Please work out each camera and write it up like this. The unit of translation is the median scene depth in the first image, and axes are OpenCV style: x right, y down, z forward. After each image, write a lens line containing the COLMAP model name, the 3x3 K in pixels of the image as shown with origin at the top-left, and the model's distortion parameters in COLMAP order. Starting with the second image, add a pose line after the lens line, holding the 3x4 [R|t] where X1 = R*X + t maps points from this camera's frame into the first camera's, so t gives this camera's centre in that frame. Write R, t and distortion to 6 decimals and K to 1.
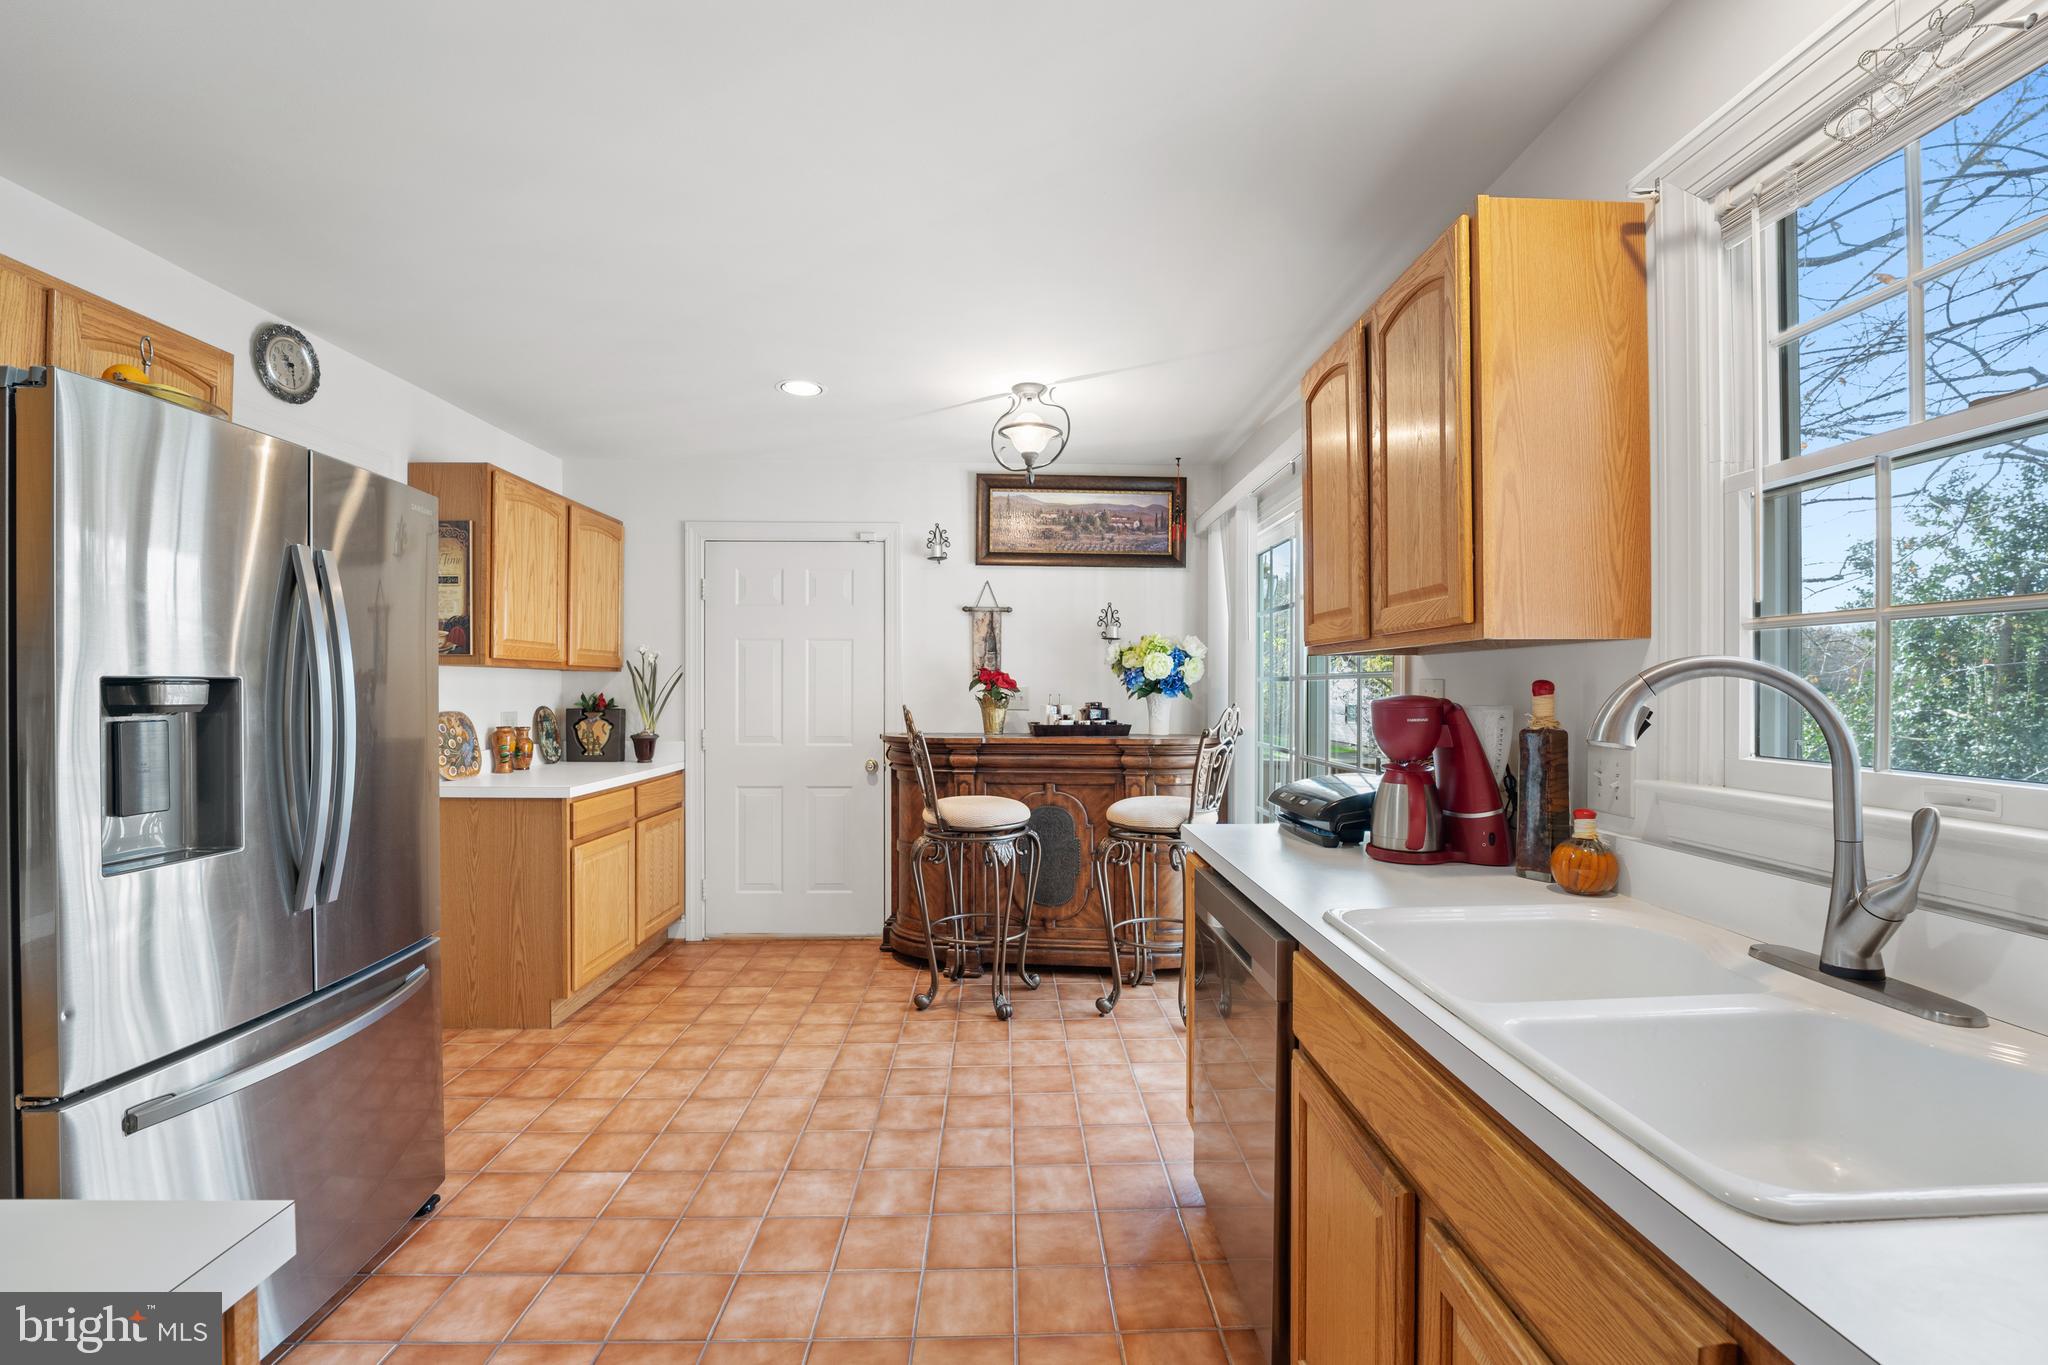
lens RADIAL K [[868.2, 0, 1024.0], [0, 868.2, 682.5], [0, 0, 1]] dist [-0.016369, 0.000021]
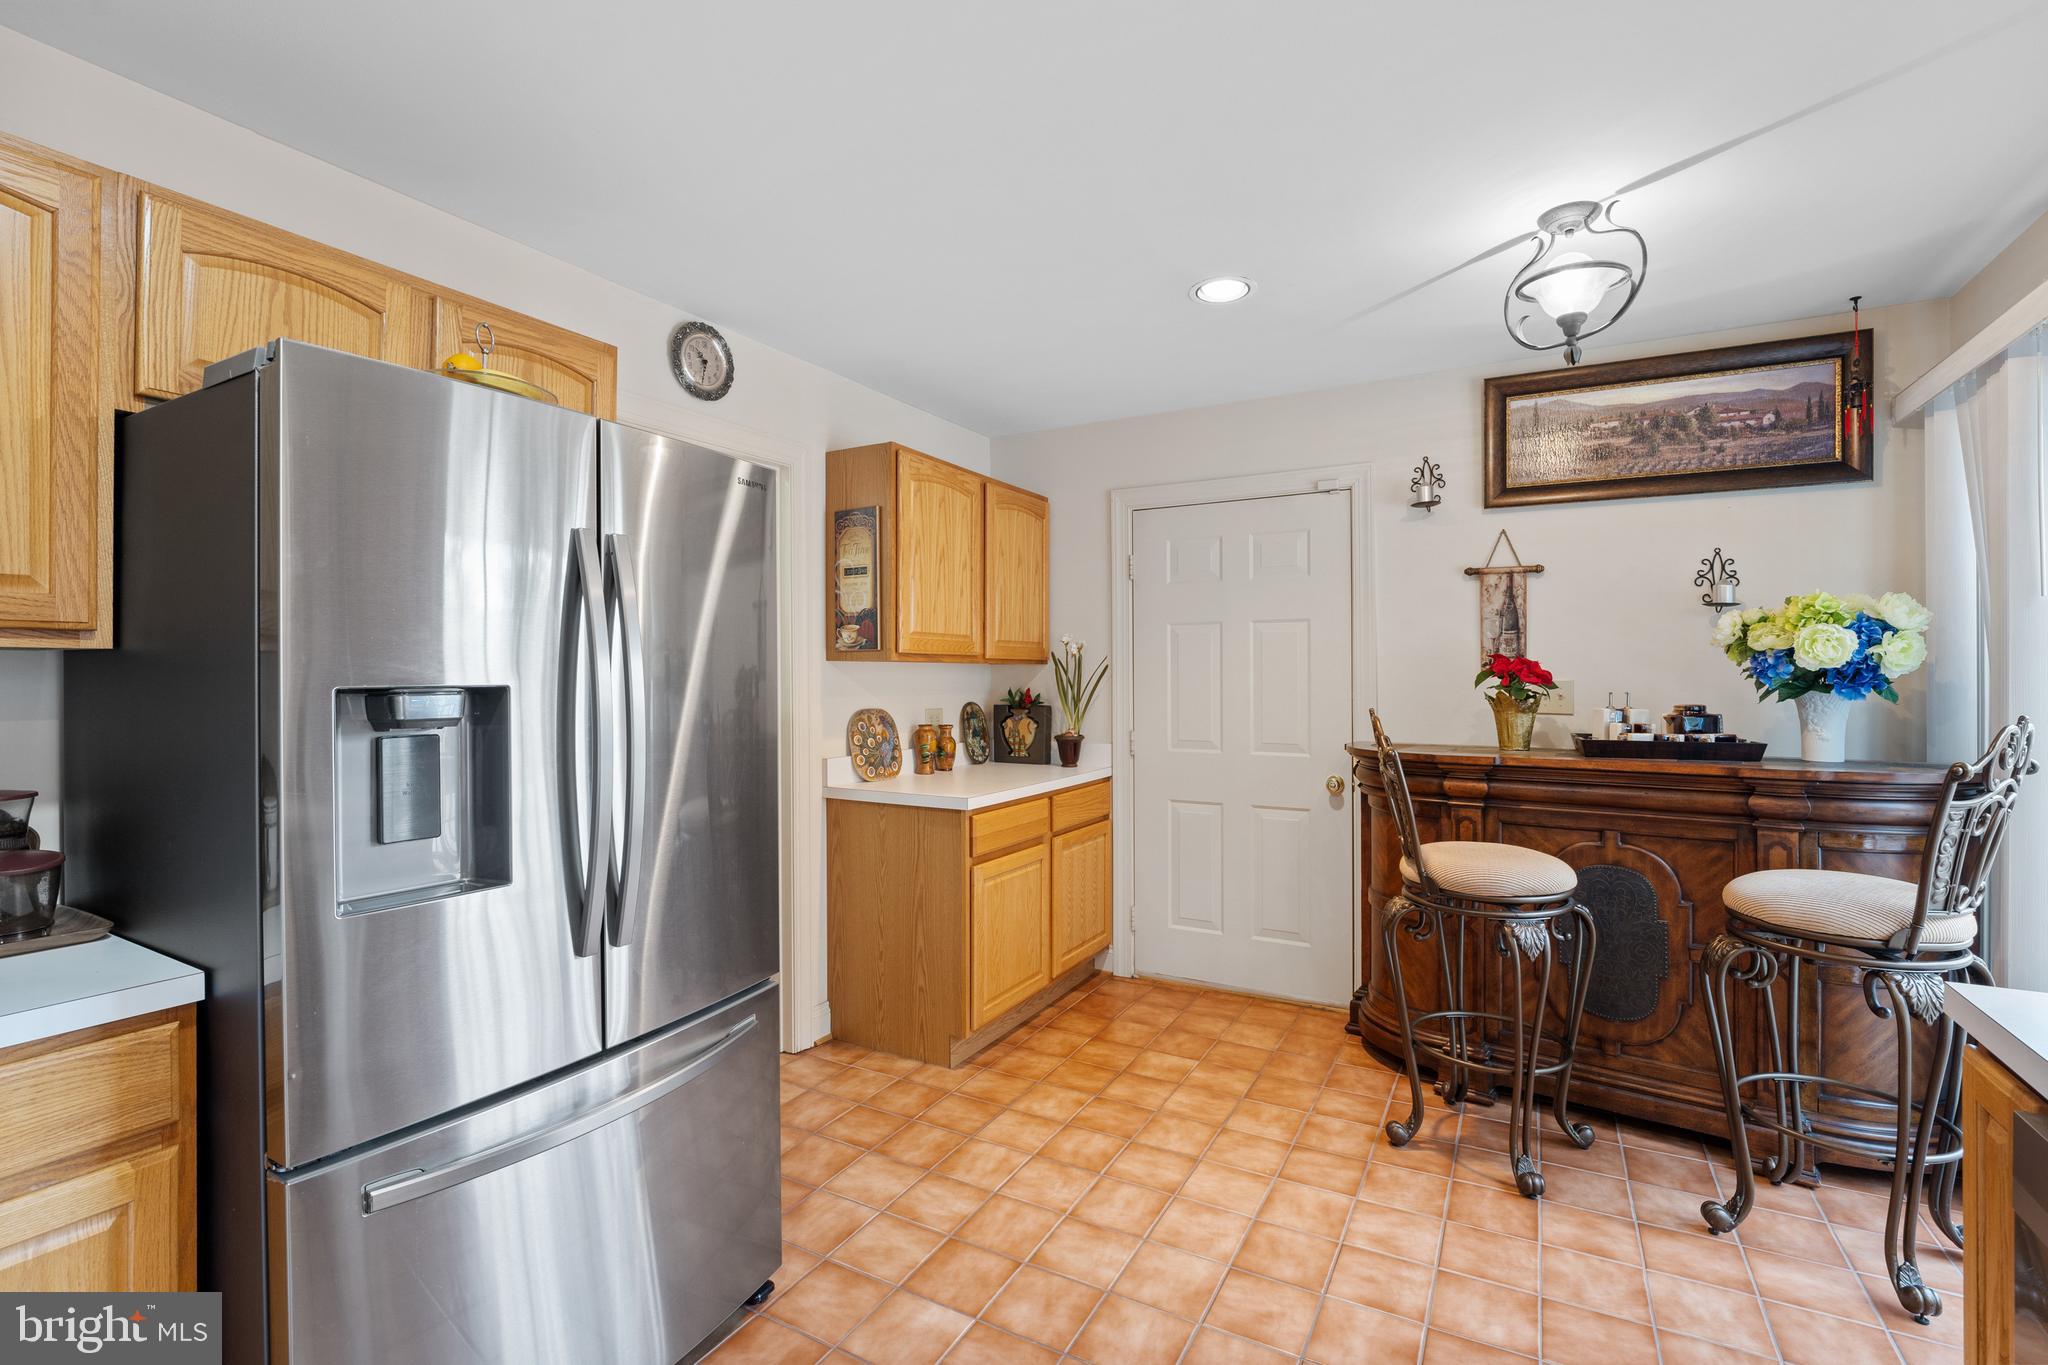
lens RADIAL K [[922.2, 0, 1019.4], [0, 922.2, 673.5], [0, 0, 1]] dist [-0.019869, 0.000494]
pose [[0.859909, -0.005539, -0.510417, -0.001153], [0.007751, 0.999968, 0.002206, -0.005788], [0.510389, -0.005853, 0.859924, 0.173807]]
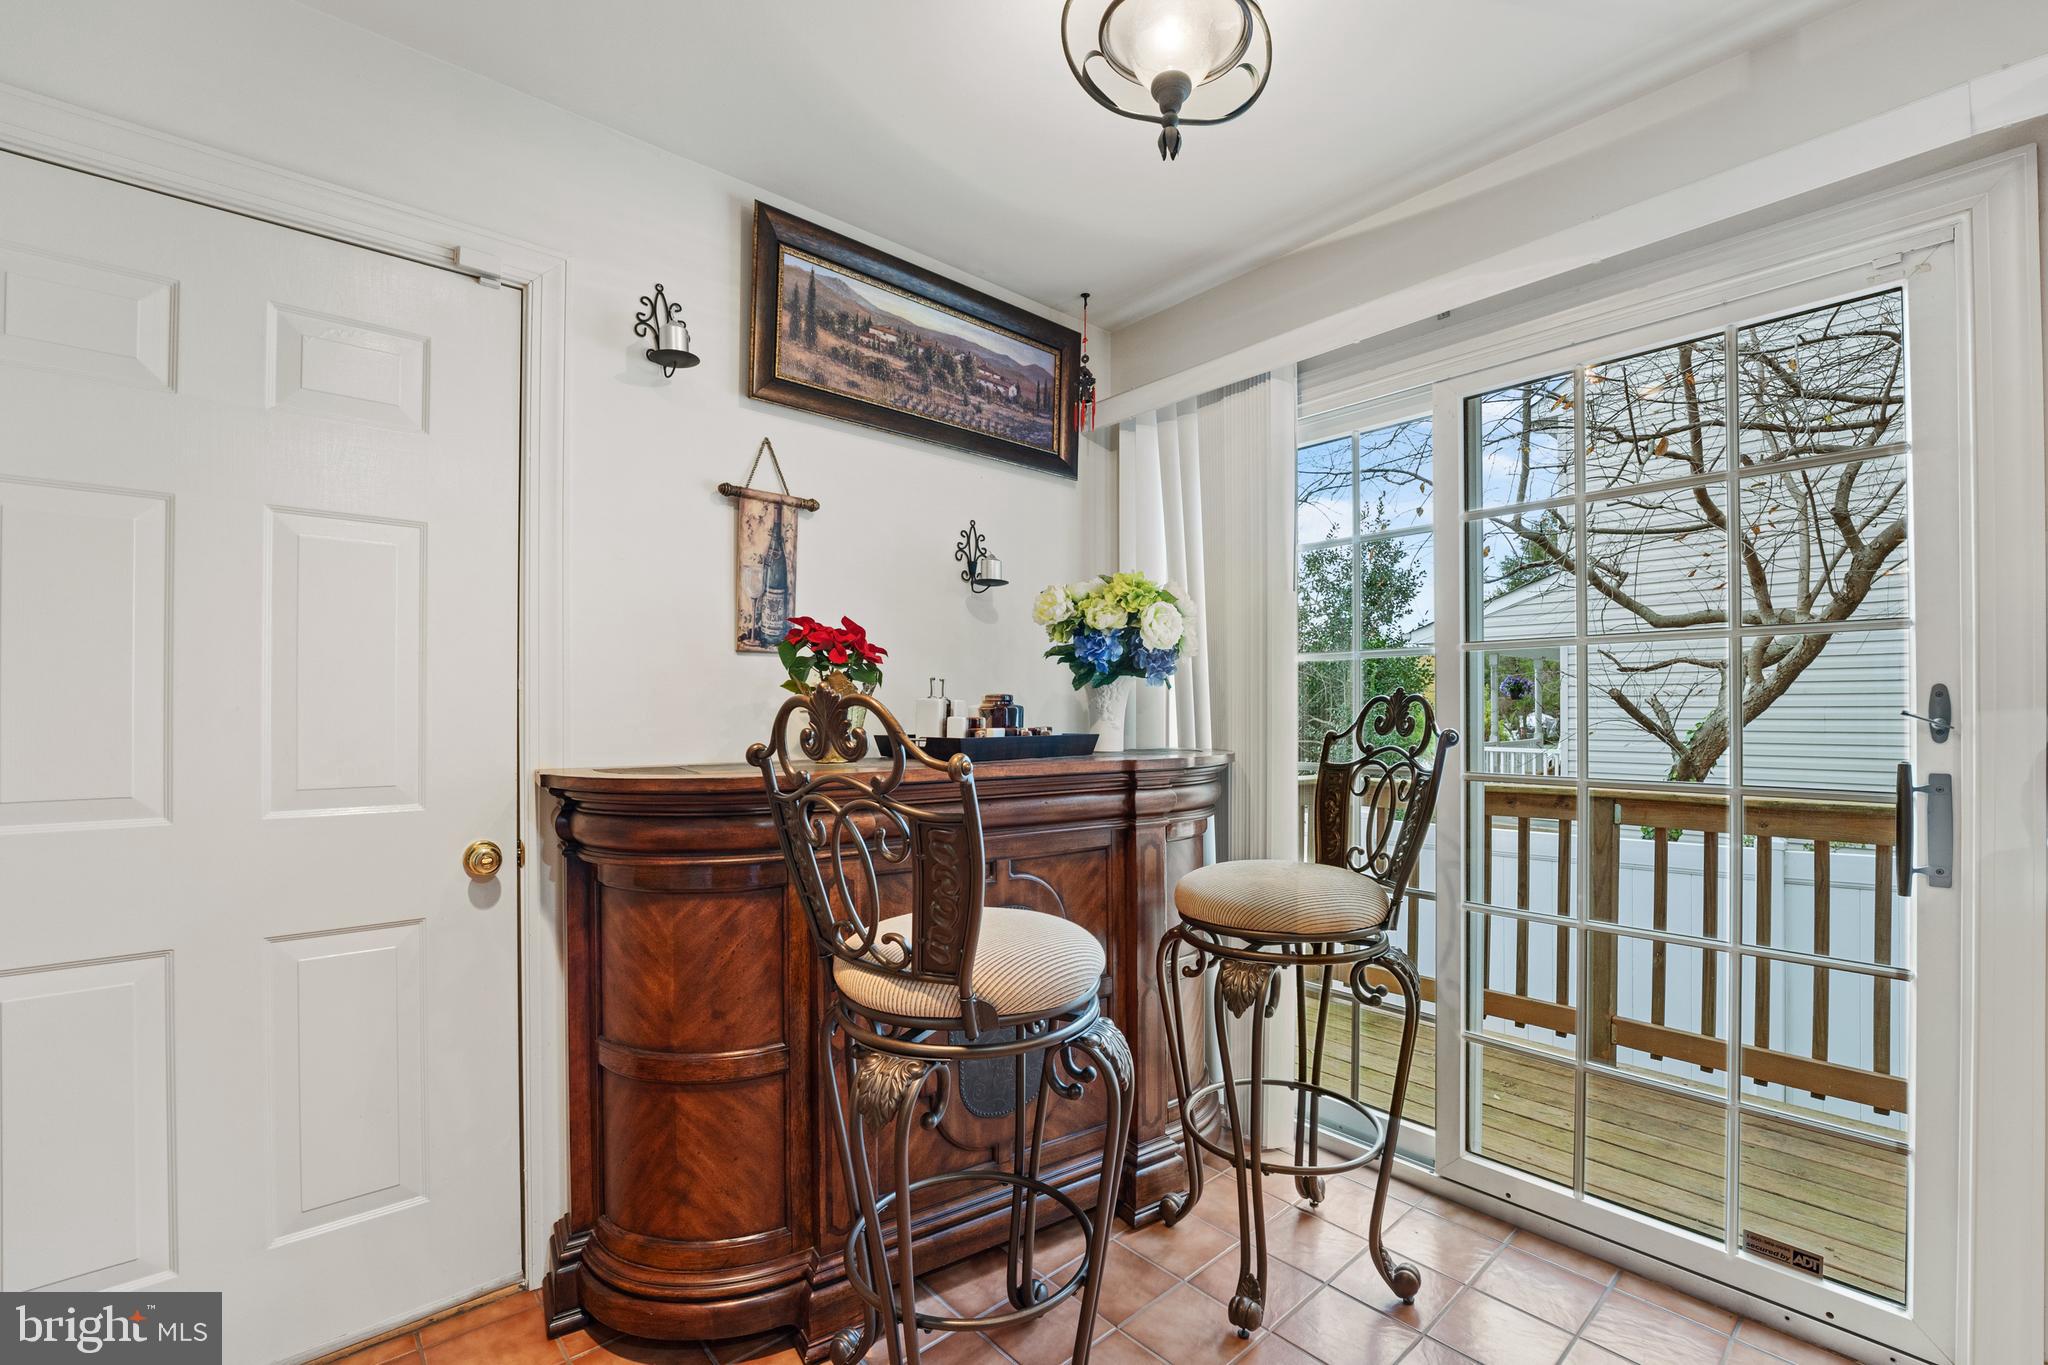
lens RADIAL K [[860.8, 0, 1023.7], [0, 860.8, 707.5], [0, 0, 1]] dist [-0.020242, 0.000030]
pose [[0.767988, -0.000777, 0.640464, -0.248602], [-0.002010, 0.999991, 0.003623, 0.029070], [-0.640461, -0.004070, 0.767980, 0.588659]]
